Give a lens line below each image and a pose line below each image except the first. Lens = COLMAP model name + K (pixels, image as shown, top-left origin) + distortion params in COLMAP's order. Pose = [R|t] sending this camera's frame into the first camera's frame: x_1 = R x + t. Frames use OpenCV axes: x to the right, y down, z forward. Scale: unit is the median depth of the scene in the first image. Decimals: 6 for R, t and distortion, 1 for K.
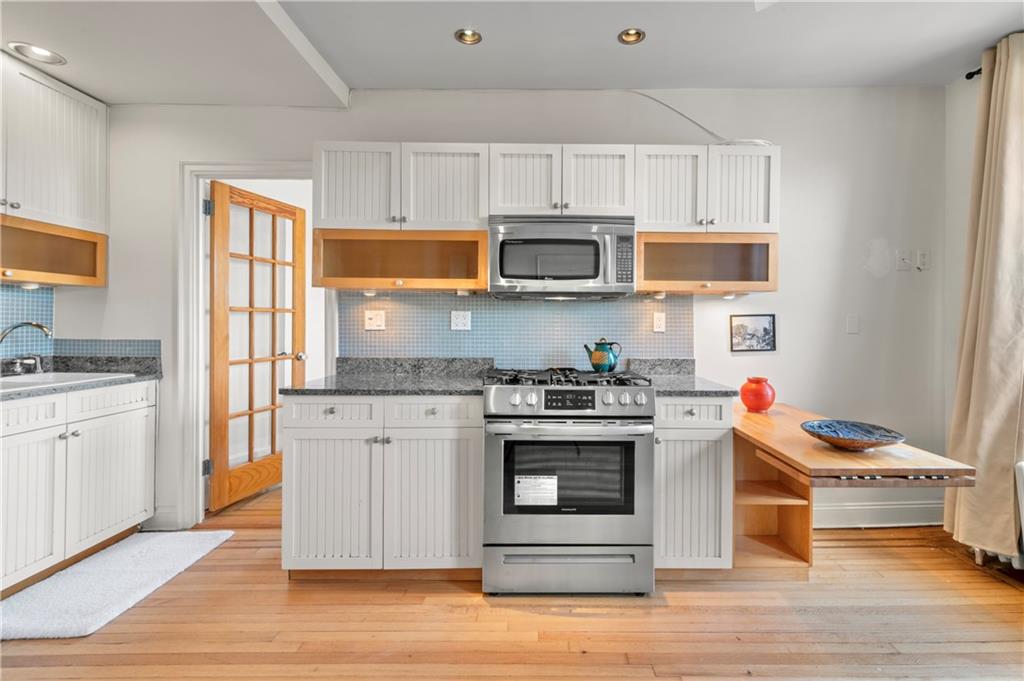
lens RADIAL K [[456.8, 0, 543.5], [0, 456.8, 323.2], [0, 0, 1]] dist [0.001881, 0.000209]
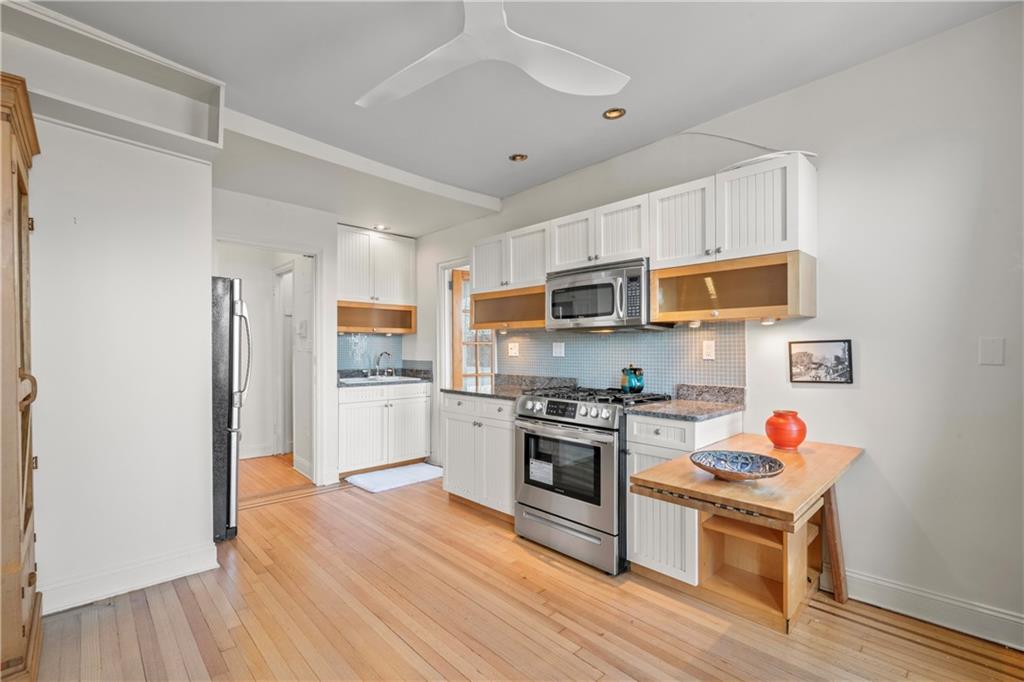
lens RADIAL K [[443.4, 0, 511.5], [0, 443.4, 350.5], [0, 0, 1]] dist [0.000710, 0.000216]
pose [[0.691571, -0.004343, -0.722295, 0.681394], [0.005978, 0.999982, -0.000289, -0.003634], [0.722283, -0.004118, 0.691585, -0.002925]]
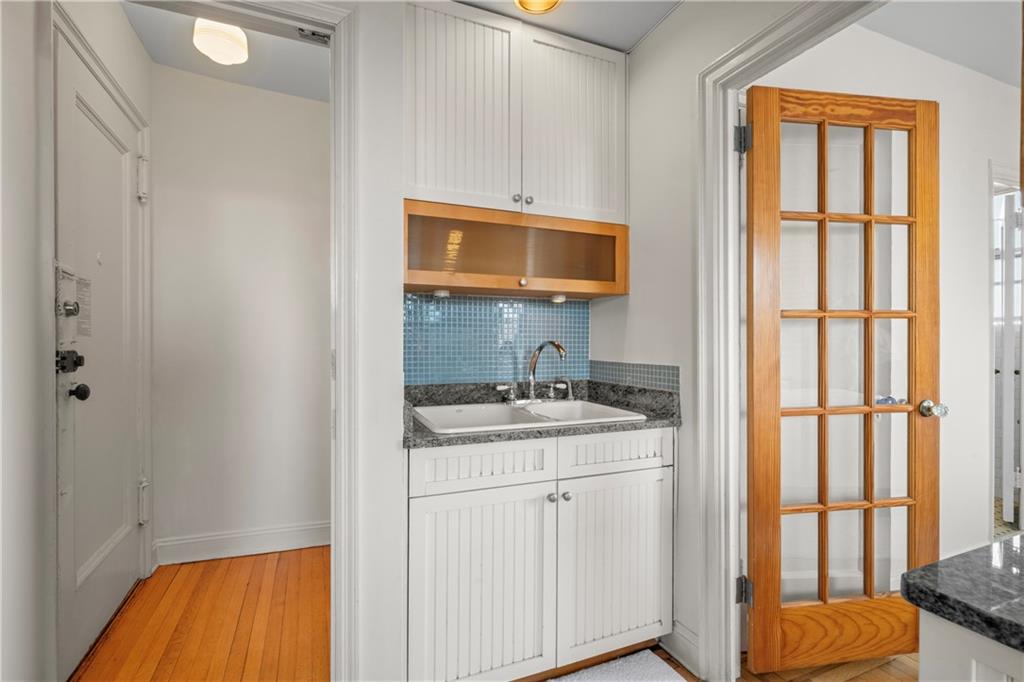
lens RADIAL K [[458.6, 0, 505.8], [0, 458.6, 345.3], [0, 0, 1]] dist [0.000702, -0.000555]
pose [[0.373501, -0.003606, -0.927623, -0.329161], [0.003196, 0.999992, -0.002601, 0.007628], [0.927624, -0.001993, 0.373509, 0.537063]]
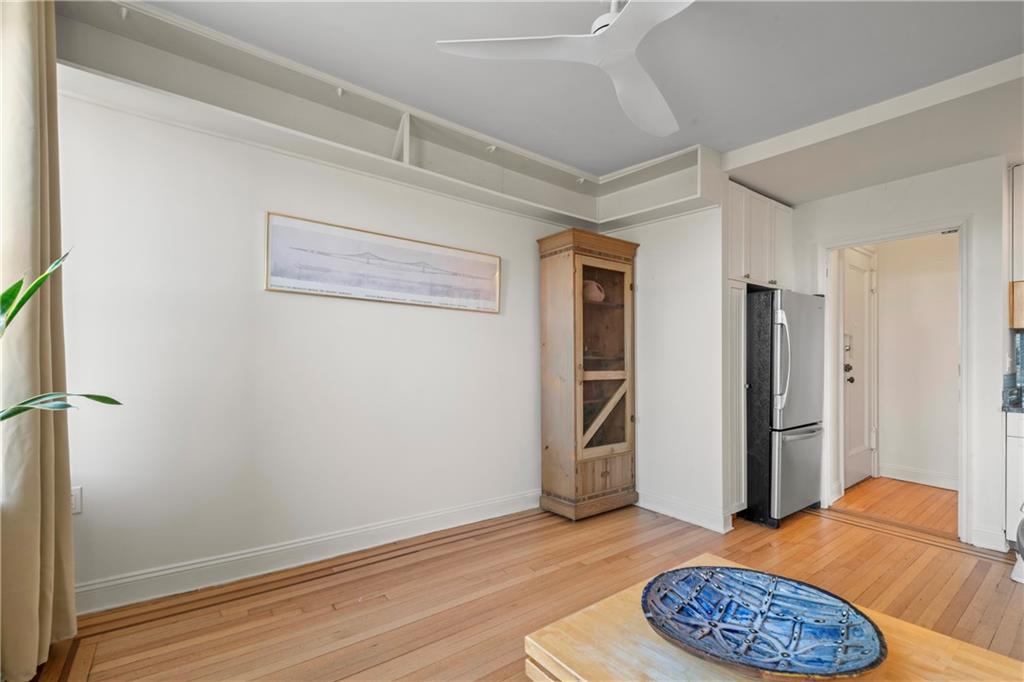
lens RADIAL K [[461.7, 0, 515.2], [0, 461.7, 363.2], [0, 0, 1]] dist [-0.000490, -0.000107]
pose [[-0.800397, -0.003164, -0.599462, 0.713818], [-0.003622, 0.999993, -0.000443, 0.013547], [0.599460, 0.001816, -0.800403, 0.804115]]
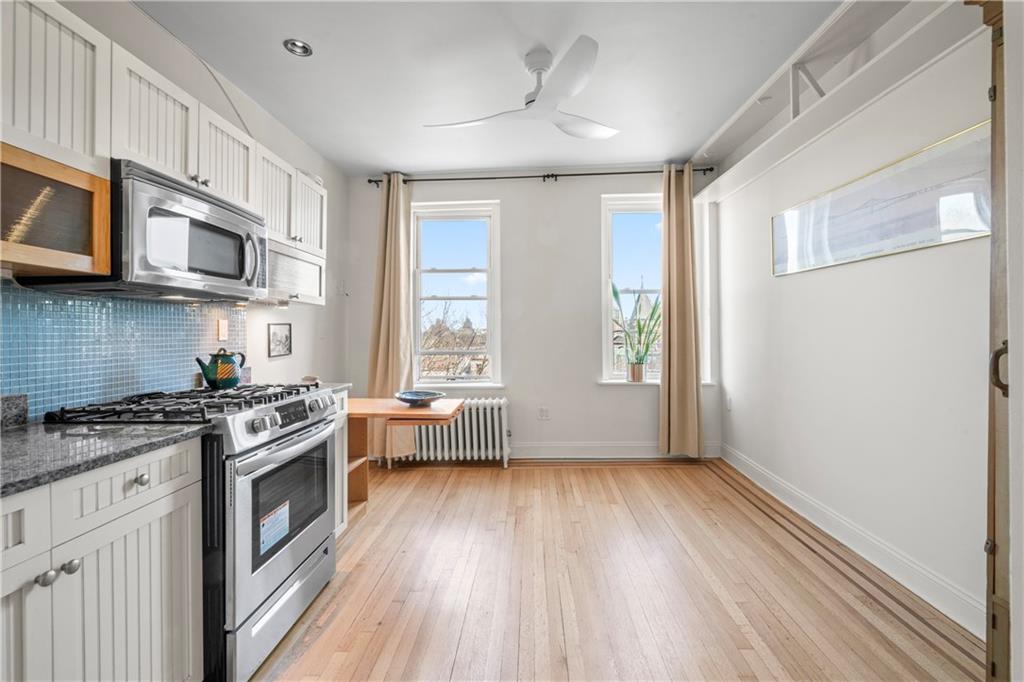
lens RADIAL K [[447.1, 0, 509.6], [0, 447.1, 330.3], [0, 0, 1]] dist [0.001000, 0.000045]
pose [[0.059017, -0.000065, 0.998257, -0.621385], [0.006457, 0.999979, -0.000316, 0.002346], [-0.998236, 0.006465, 0.059016, 0.385397]]
